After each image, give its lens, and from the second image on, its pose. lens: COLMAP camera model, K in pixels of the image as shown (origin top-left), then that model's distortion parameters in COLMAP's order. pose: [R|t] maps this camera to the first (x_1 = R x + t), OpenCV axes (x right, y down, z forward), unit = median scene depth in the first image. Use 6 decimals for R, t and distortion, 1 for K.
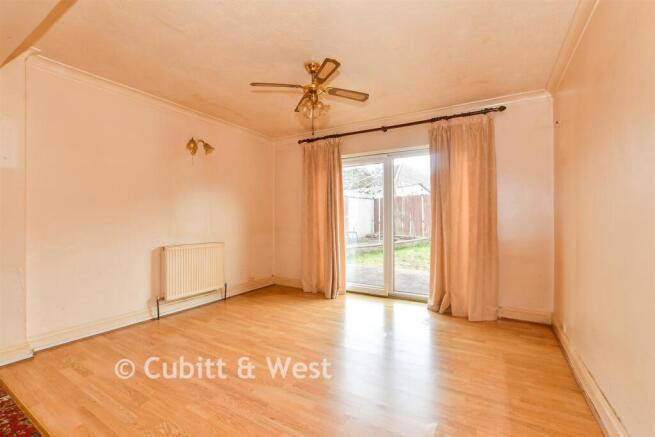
lens RADIAL K [[288.8, 0, 329.4], [0, 288.8, 217.6], [0, 0, 1]] dist [-0.016935, 0.002249]
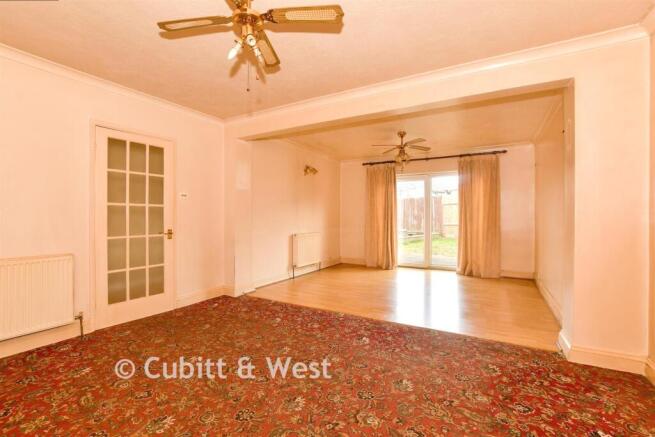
lens RADIAL K [[288.8, 0, 322.7], [0, 288.8, 217.3], [0, 0, 1]] dist [-0.016935, 0.002249]
pose [[0.999987, 0.003499, -0.003673, -0.392877], [-0.003478, 0.999977, 0.005855, -0.003213], [0.003693, -0.005842, 0.999976, -0.591675]]
